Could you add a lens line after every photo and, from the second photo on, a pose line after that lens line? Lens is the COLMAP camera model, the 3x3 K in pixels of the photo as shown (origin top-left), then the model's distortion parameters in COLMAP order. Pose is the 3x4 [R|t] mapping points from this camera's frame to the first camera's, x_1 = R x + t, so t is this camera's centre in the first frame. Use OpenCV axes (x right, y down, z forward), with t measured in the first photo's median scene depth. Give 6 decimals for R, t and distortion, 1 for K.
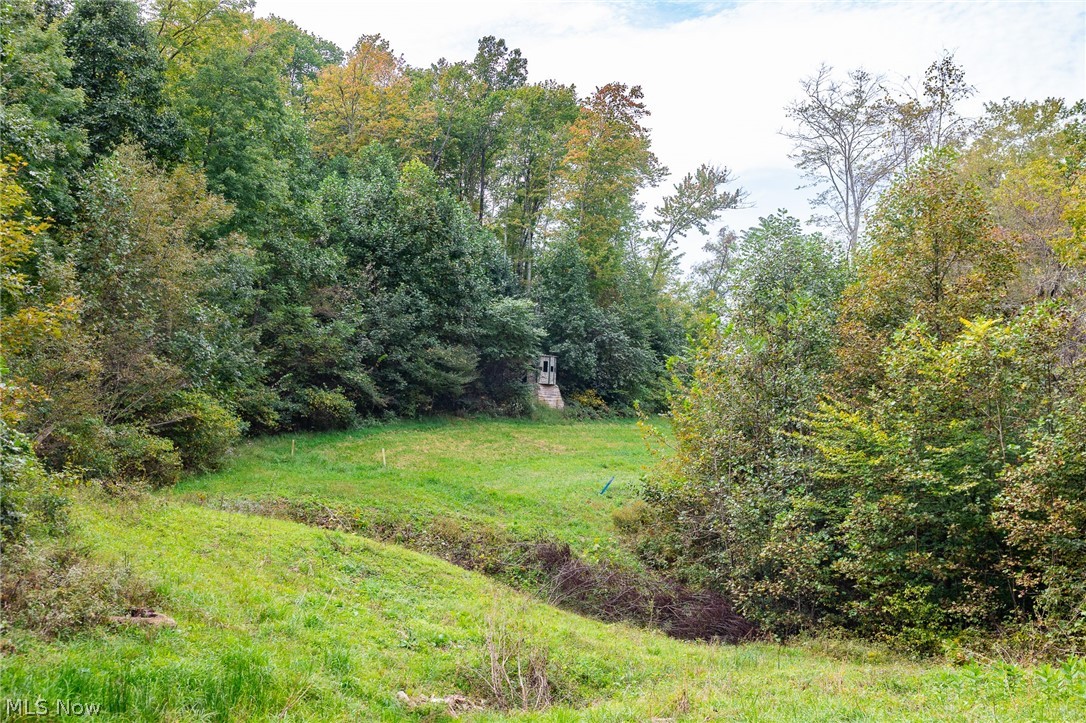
lens RADIAL K [[1230.3, 0, 546.2], [0, 1230.3, 361.0], [0, 0, 1]] dist [0.006032, 0.000000]
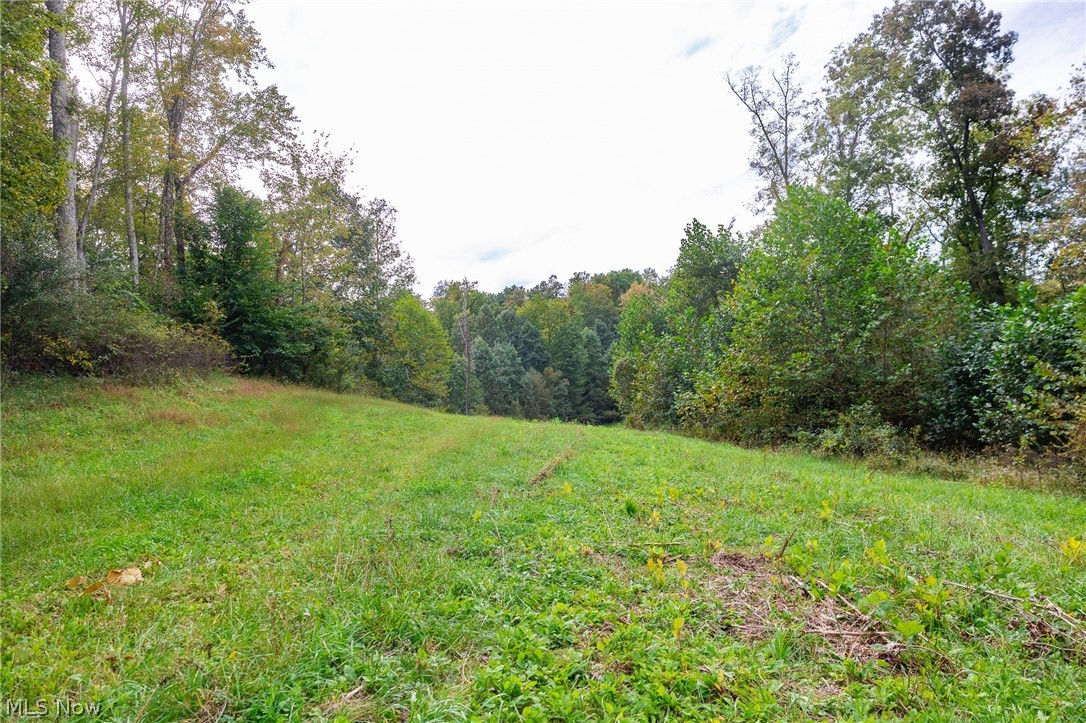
lens RADIAL K [[737.5, 0, 544.6], [0, 737.5, 362.2], [0, 0, 1]] dist [0.000349, 0.000761]
pose [[0.870265, -0.183882, -0.456976, 0.560991], [0.175851, 0.982557, -0.060480, -0.015153], [0.460126, -0.027726, 0.887420, -0.817430]]
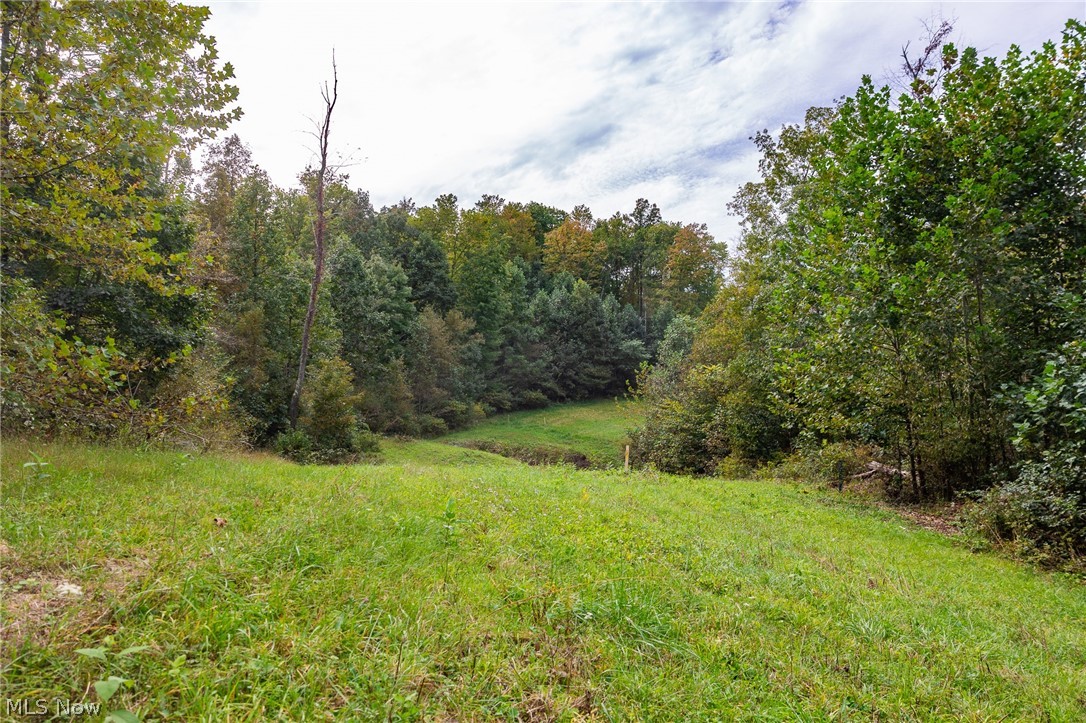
lens RADIAL K [[737.5, 0, 536.6], [0, 737.5, 362.6], [0, 0, 1]] dist [0.000349, 0.000761]
pose [[0.954871, -0.052780, -0.292292, 0.201886], [0.055867, 0.998436, 0.002219, -0.028383], [0.291718, -0.018448, 0.956326, -0.266387]]
